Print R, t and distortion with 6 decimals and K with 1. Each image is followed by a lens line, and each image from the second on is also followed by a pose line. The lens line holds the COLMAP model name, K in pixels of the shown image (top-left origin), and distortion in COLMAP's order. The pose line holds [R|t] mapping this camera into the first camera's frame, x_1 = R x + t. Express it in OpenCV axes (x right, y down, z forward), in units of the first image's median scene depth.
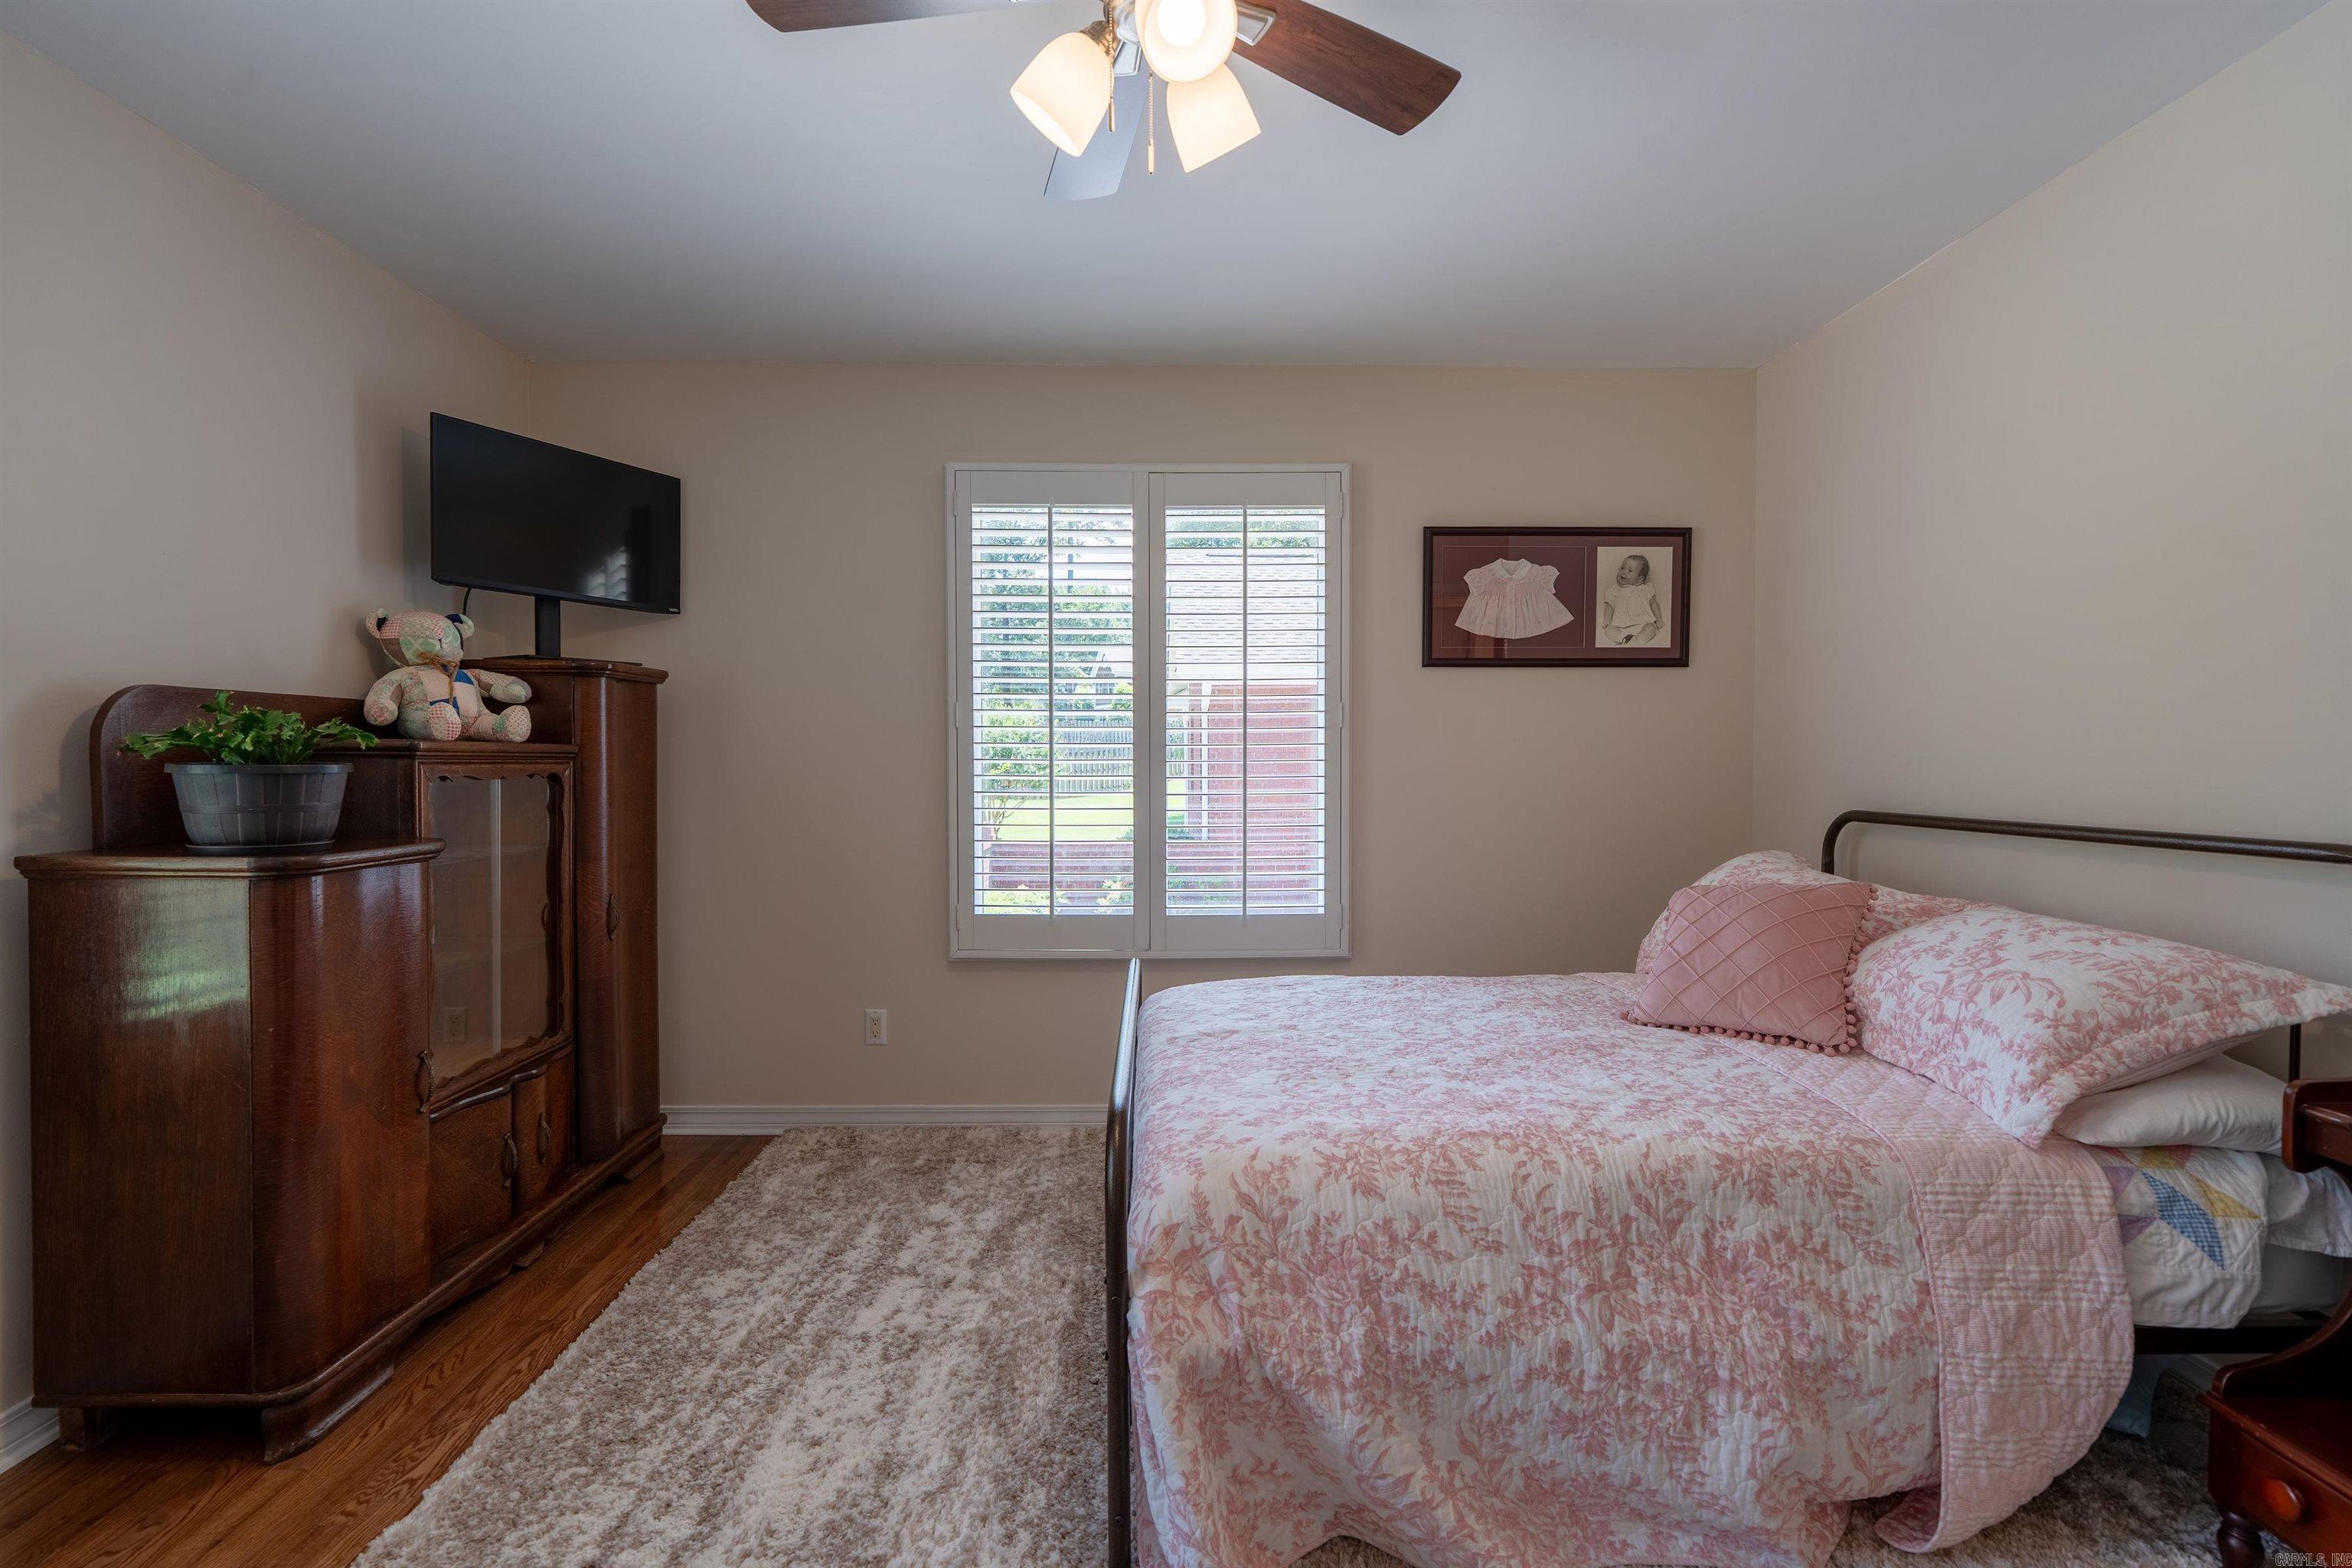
lens RADIAL K [[1054.8, 0, 1174.2], [0, 1054.8, 782.1], [0, 0, 1]] dist [-0.007816, 0.002839]
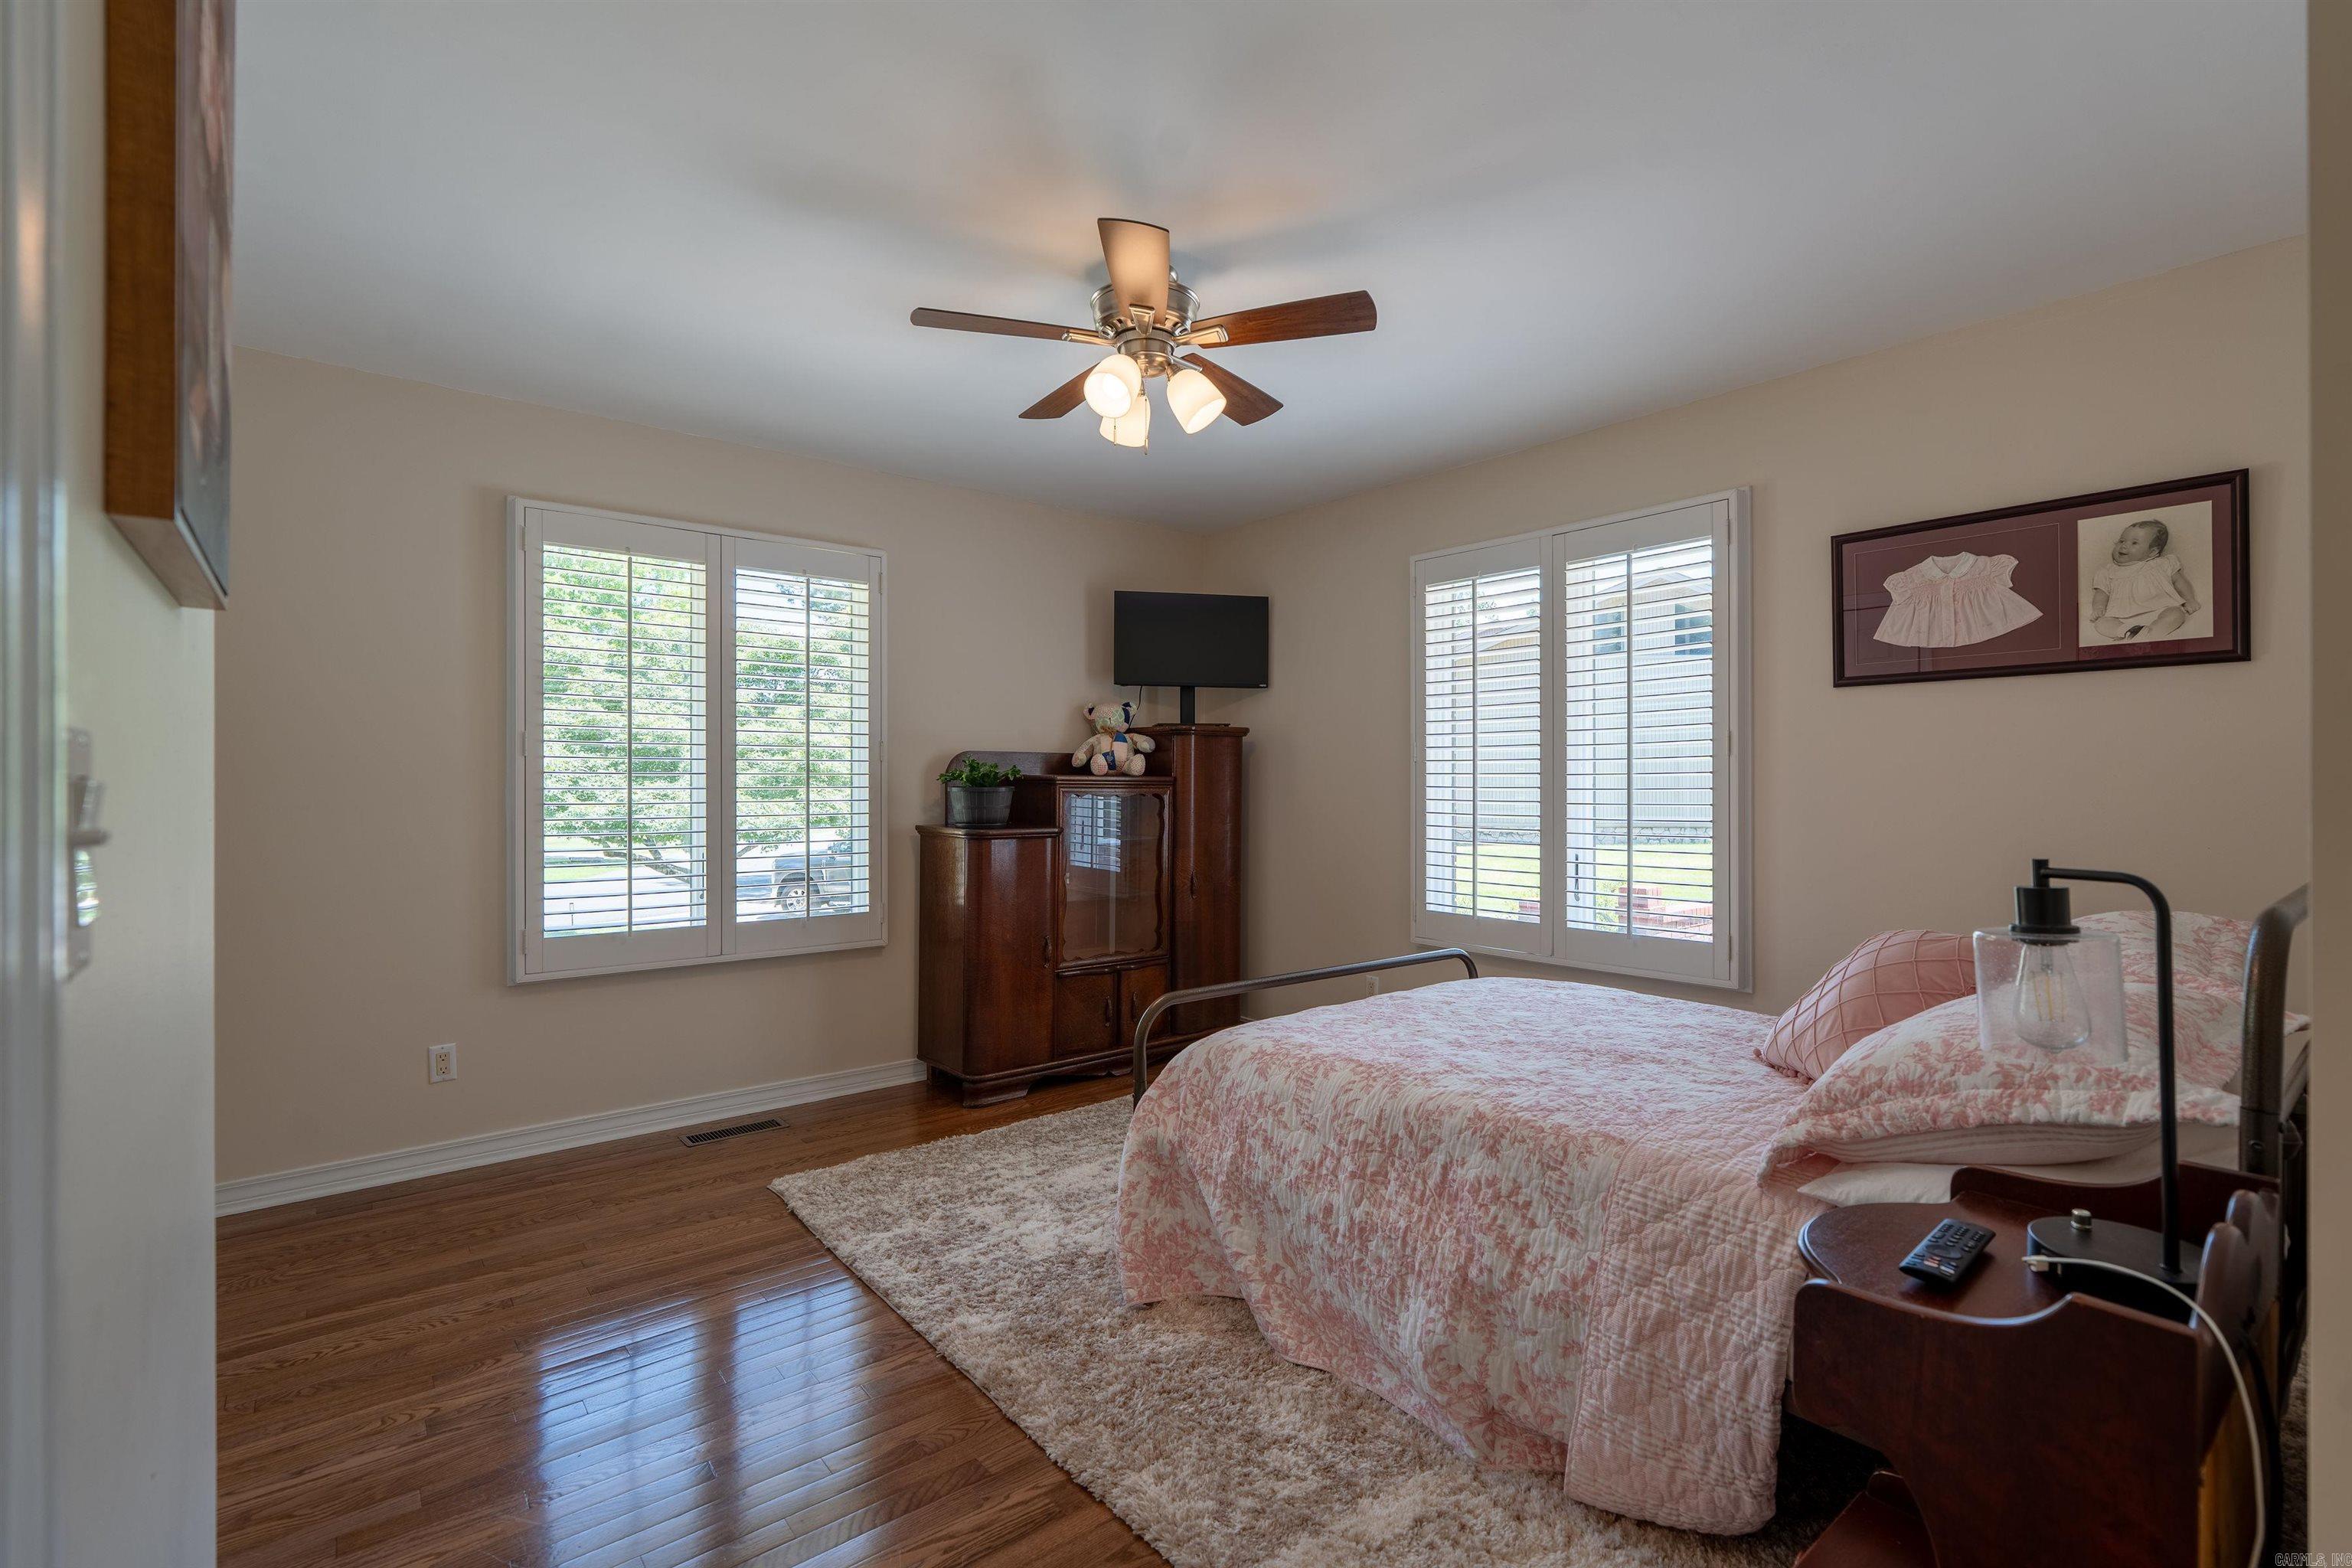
lens RADIAL K [[1054.8, 0, 1171.1], [0, 1054.8, 778.2], [0, 0, 1]] dist [-0.007816, 0.002839]
pose [[0.620381, -0.003481, -0.784293, 1.087354], [-0.019938, 0.999597, -0.020207, 0.000192], [0.784047, 0.028174, 0.620062, -0.039179]]
